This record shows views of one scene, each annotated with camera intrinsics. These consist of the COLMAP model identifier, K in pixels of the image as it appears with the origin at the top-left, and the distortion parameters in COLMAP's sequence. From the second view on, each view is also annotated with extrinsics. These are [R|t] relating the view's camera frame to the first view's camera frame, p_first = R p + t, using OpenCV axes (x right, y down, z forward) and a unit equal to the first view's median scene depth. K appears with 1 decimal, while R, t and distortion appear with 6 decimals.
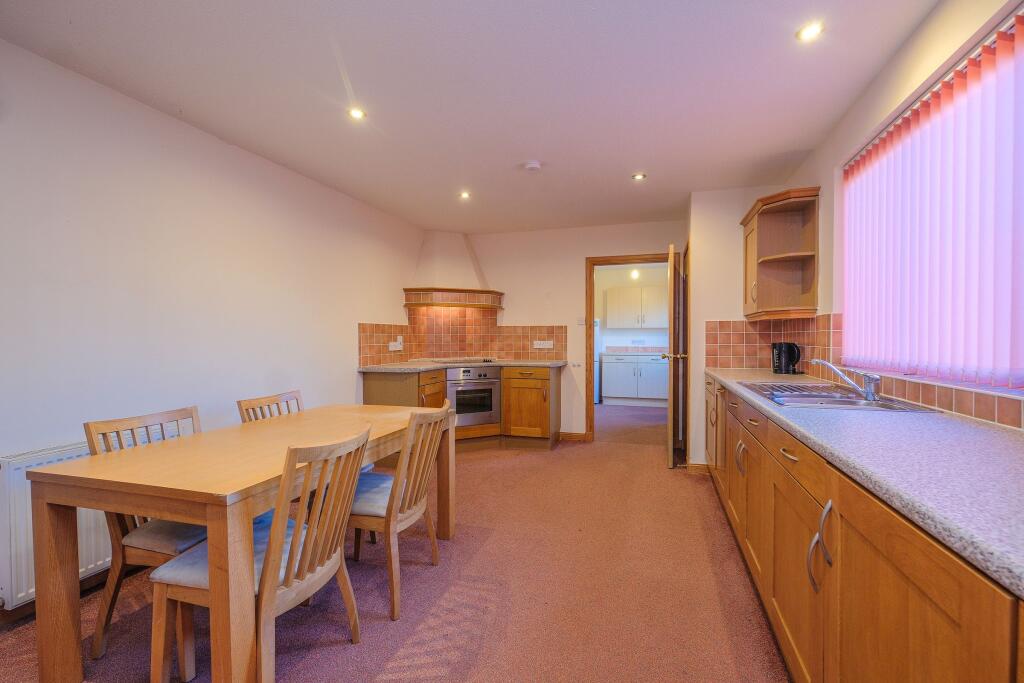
lens RADIAL K [[446.3, 0, 517.7], [0, 446.3, 343.9], [0, 0, 1]] dist [-0.003062, -0.000184]
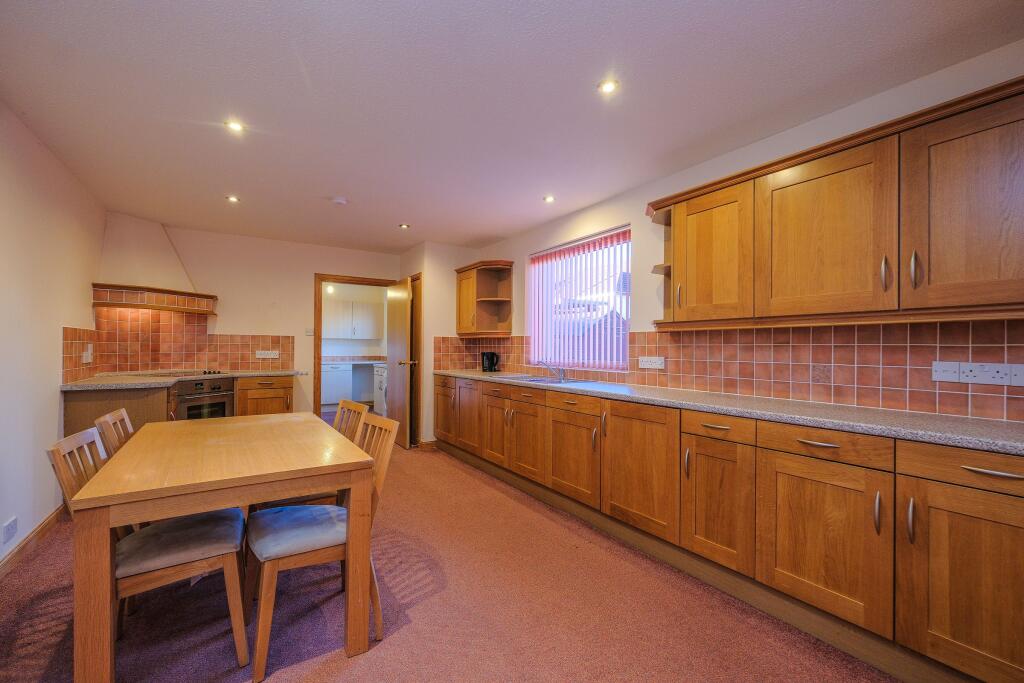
lens RADIAL K [[446.3, 0, 521.4], [0, 446.3, 344.9], [0, 0, 1]] dist [-0.003062, -0.000184]
pose [[0.640611, 0.011442, 0.767781, -0.382019], [0.002728, 0.999849, -0.017177, -0.000746], [-0.767861, 0.013098, 0.640483, -0.074942]]
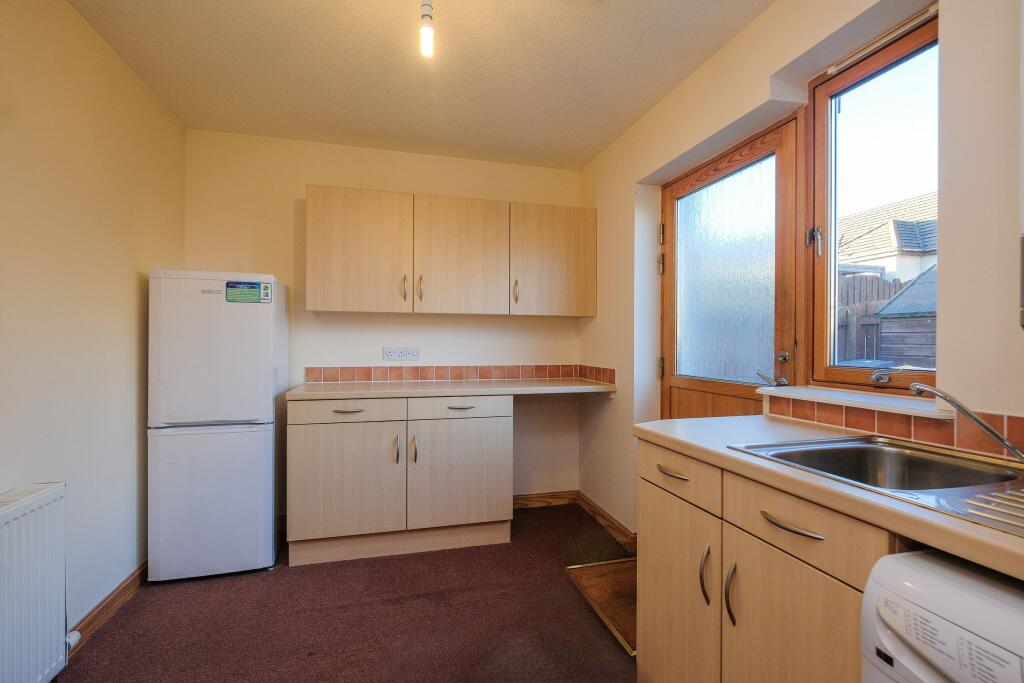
lens RADIAL K [[481.9, 0, 513.6], [0, 481.9, 342.4], [0, 0, 1]] dist [-0.002880, -0.000231]
pose [[0.844264, 0.003910, 0.535912, 0.244926], [0.001746, 0.999948, -0.010045, -0.016436], [-0.535924, 0.009416, 0.844214, 1.101263]]
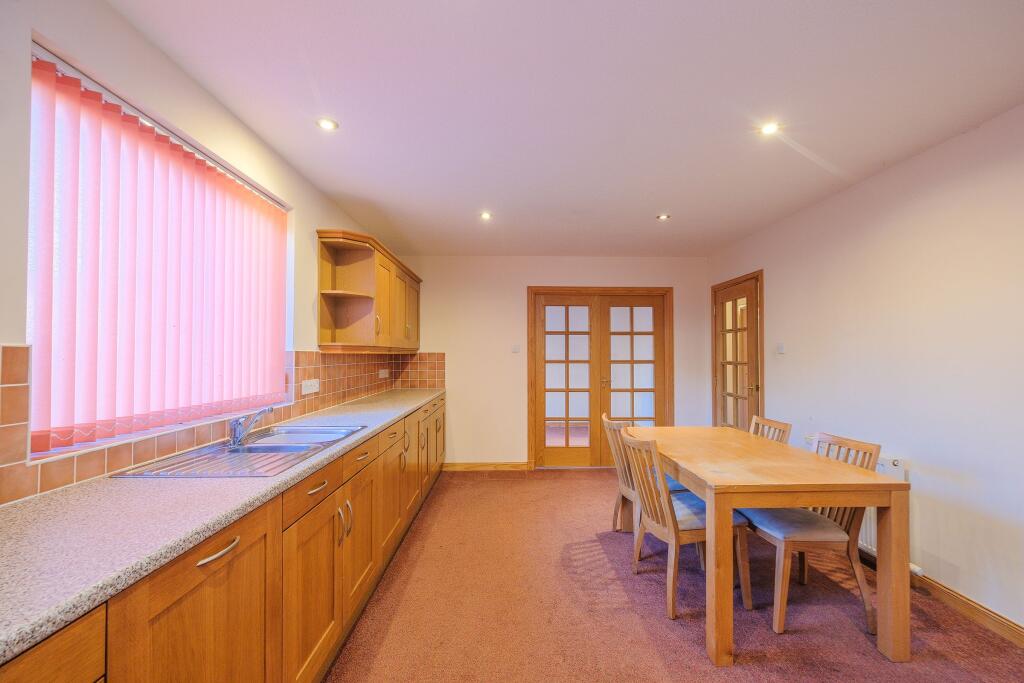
lens RADIAL K [[446.3, 0, 513.4], [0, 446.3, 345.0], [0, 0, 1]] dist [-0.003062, -0.000184]
pose [[-0.950485, -0.004699, -0.310734, 0.216472], [-0.002502, 0.999969, -0.007468, -0.038740], [0.310759, -0.006321, -0.950468, 0.901706]]
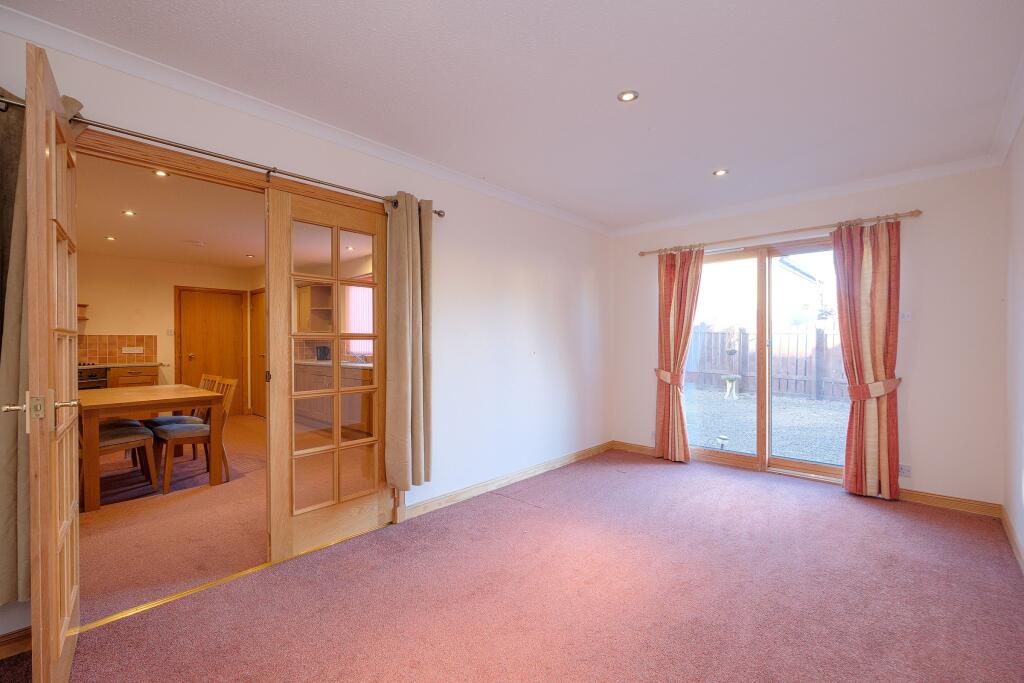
lens RADIAL K [[446.3, 0, 520.7], [0, 446.3, 342.7], [0, 0, 1]] dist [-0.003062, -0.000184]
pose [[0.429499, 0.000112, 0.903068, -0.673826], [0.016290, 0.999836, -0.007871, 0.008802], [-0.902921, 0.018091, 0.429427, -0.579327]]
